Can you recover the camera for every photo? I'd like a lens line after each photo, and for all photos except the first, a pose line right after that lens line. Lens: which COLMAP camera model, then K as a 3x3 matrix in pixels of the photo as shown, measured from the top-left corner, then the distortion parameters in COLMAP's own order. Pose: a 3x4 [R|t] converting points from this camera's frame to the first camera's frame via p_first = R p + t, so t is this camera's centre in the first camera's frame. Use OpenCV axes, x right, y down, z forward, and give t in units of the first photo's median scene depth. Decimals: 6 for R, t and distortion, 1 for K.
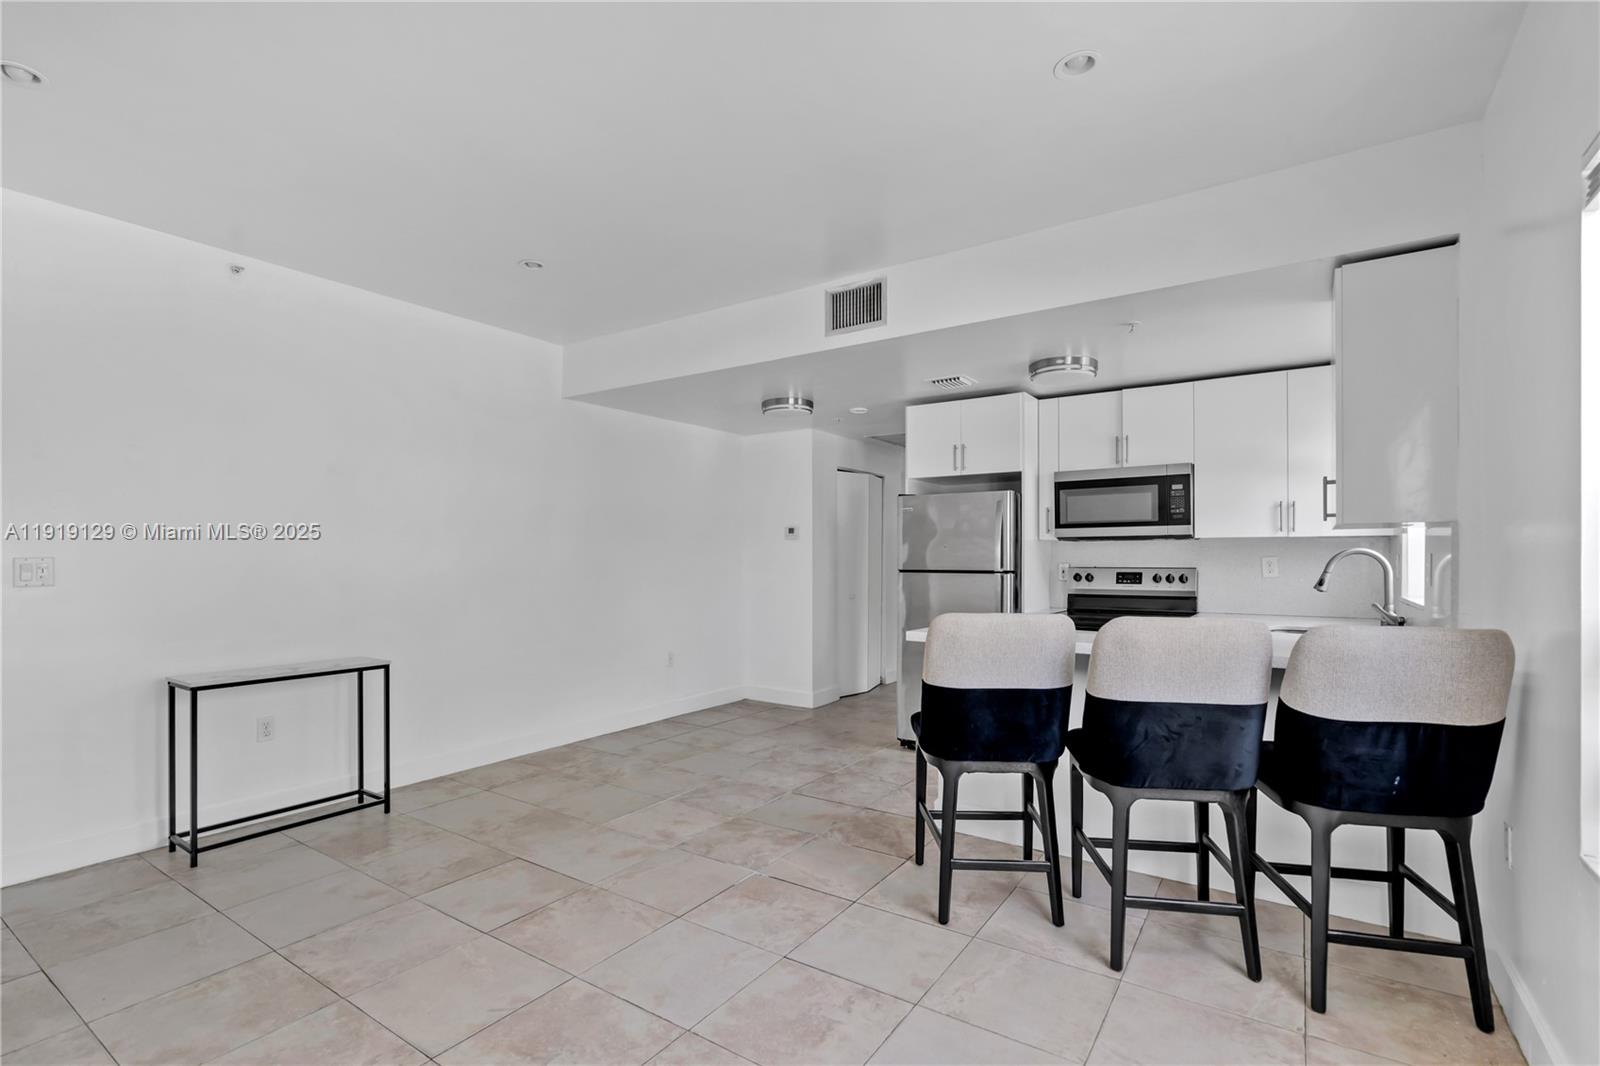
lens RADIAL K [[732.2, 0, 766.0], [0, 732.2, 532.3], [0, 0, 1]] dist [-0.003021, 0.000376]
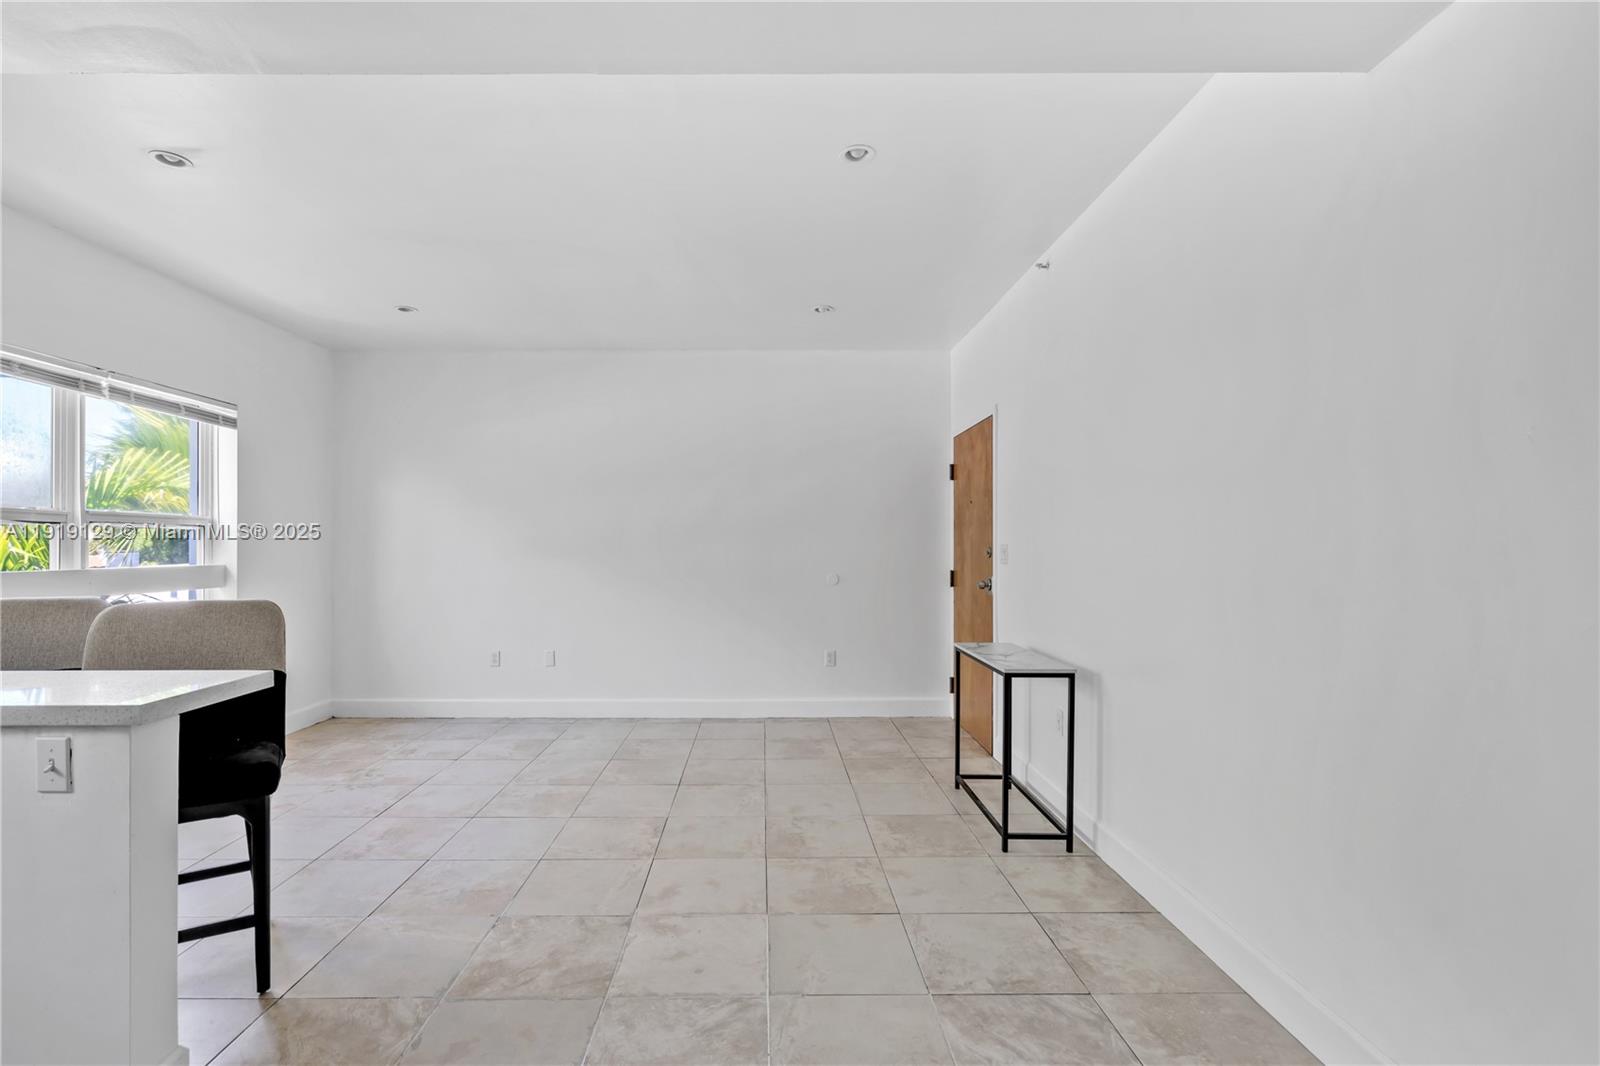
lens RADIAL K [[732.2, 0, 766.0], [0, 732.2, 532.3], [0, 0, 1]] dist [-0.003021, 0.000376]
pose [[-0.804373, -0.010300, -0.594035, 0.158383], [0.019292, 0.998870, -0.043443, 0.040996], [0.593811, -0.046405, -0.803265, 1.210442]]
